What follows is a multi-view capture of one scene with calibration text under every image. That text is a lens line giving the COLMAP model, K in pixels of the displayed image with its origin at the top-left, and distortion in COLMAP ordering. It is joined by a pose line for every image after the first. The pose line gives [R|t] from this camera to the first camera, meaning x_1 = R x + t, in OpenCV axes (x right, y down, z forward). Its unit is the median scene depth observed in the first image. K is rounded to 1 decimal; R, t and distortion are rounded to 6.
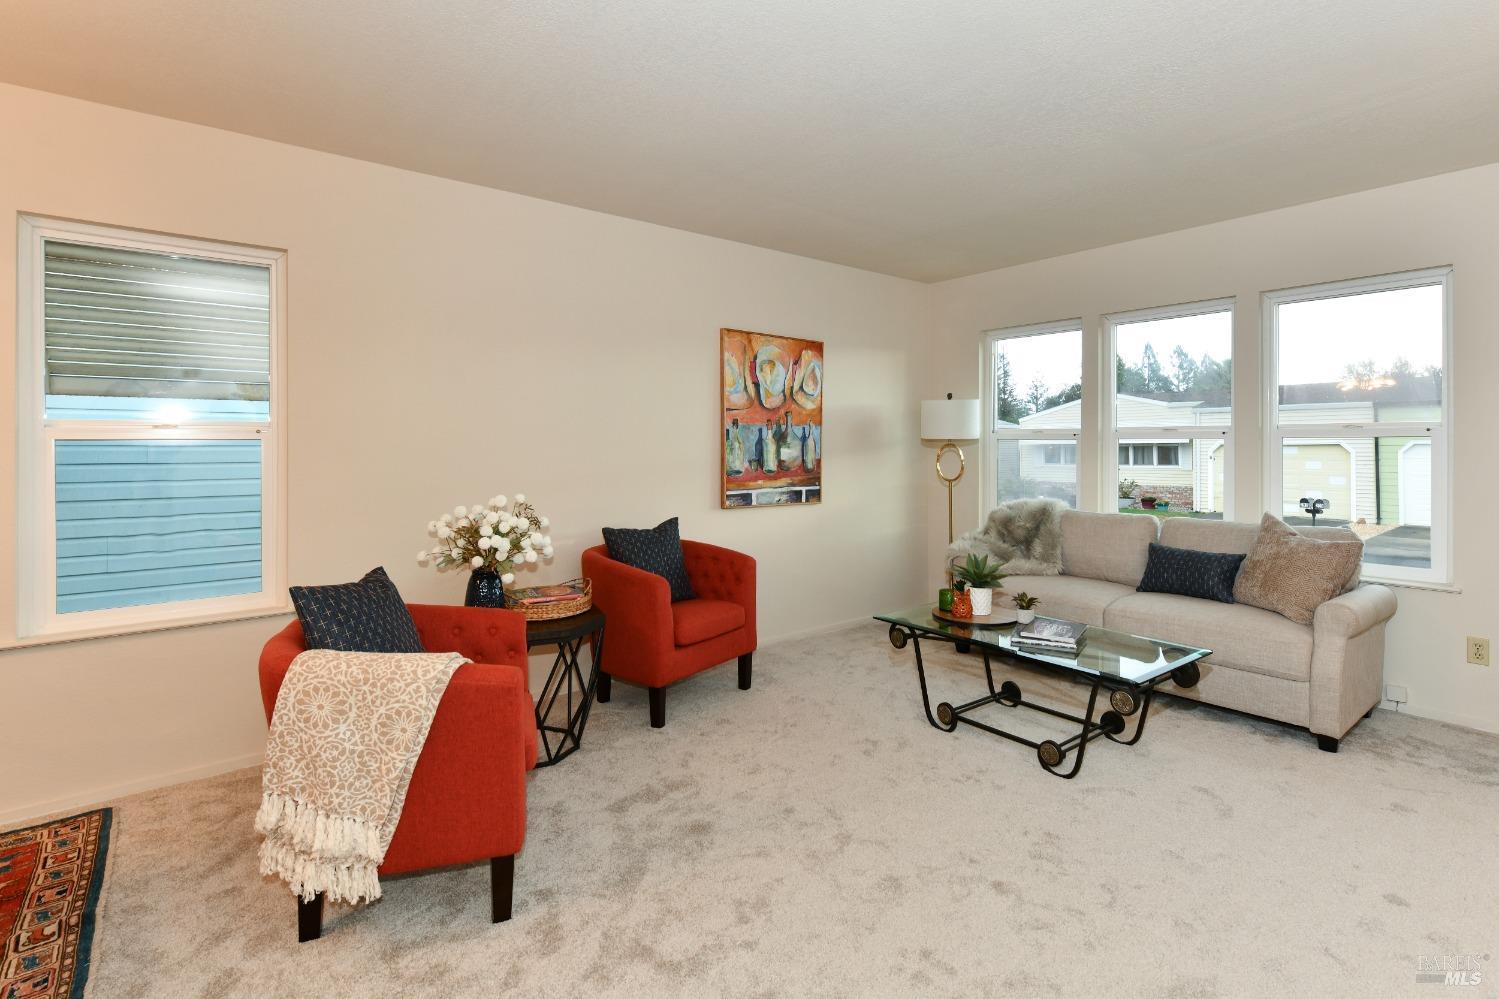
lens RADIAL K [[689.7, 0, 779.8], [0, 689.7, 456.0], [0, 0, 1]] dist [-0.013158, -0.001813]
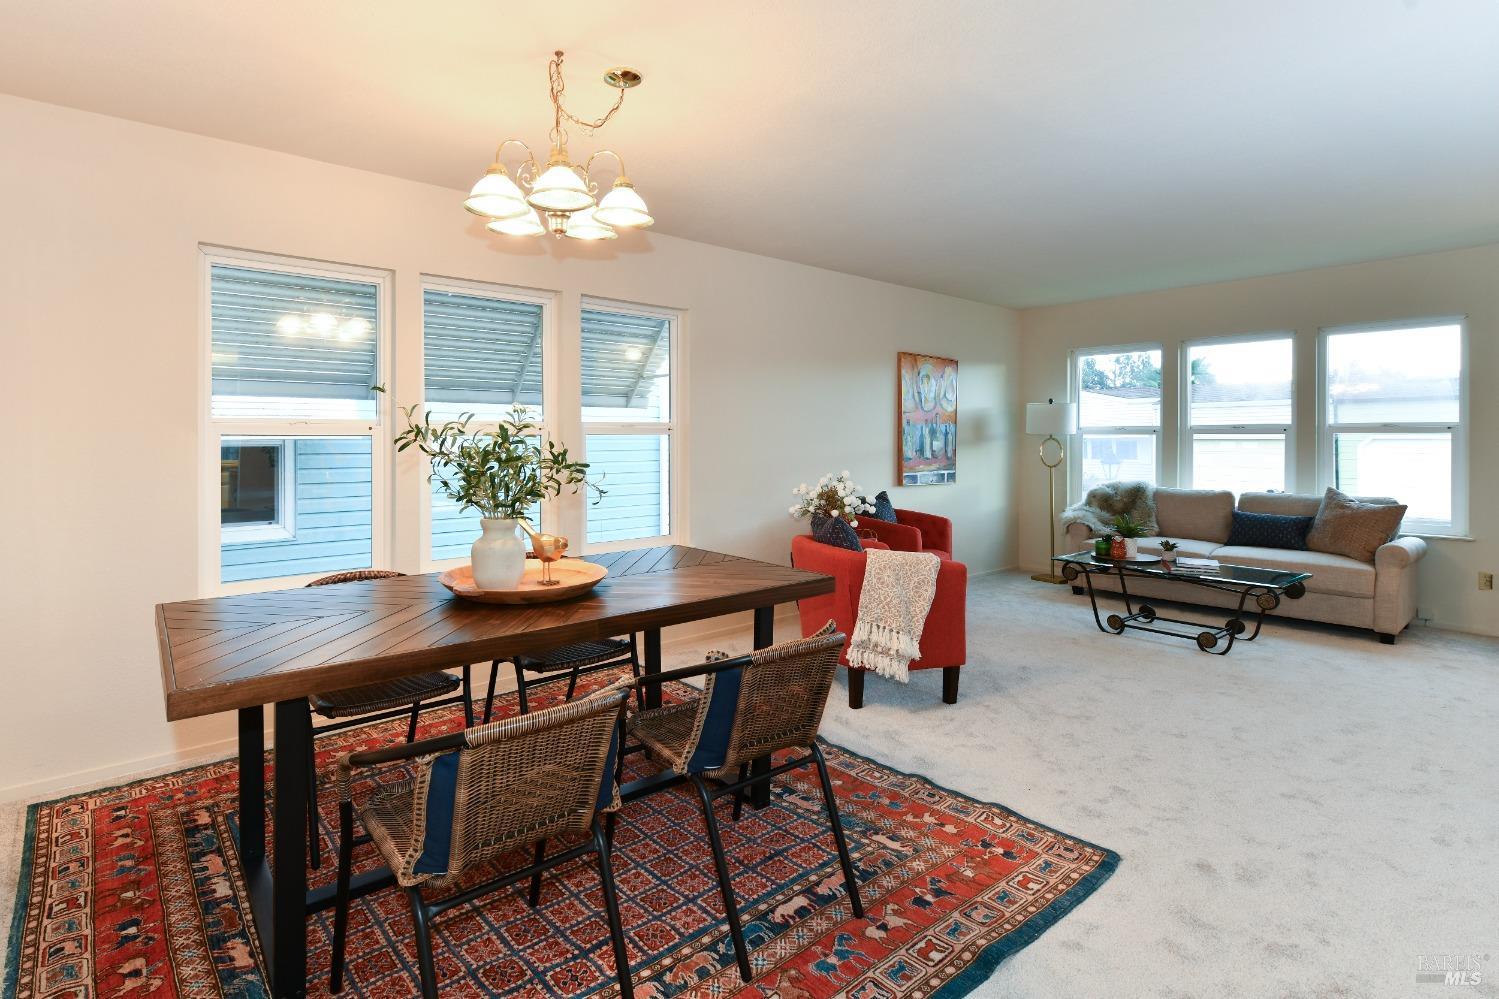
lens RADIAL K [[710.8, 0, 694.7], [0, 710.8, 433.2], [0, 0, 1]] dist [-0.000664, 0.000237]
pose [[0.999929, -0.001704, -0.011818, -0.450258], [0.001398, 0.999665, -0.025830, 0.008251], [0.011858, 0.025811, 0.999597, -0.374710]]
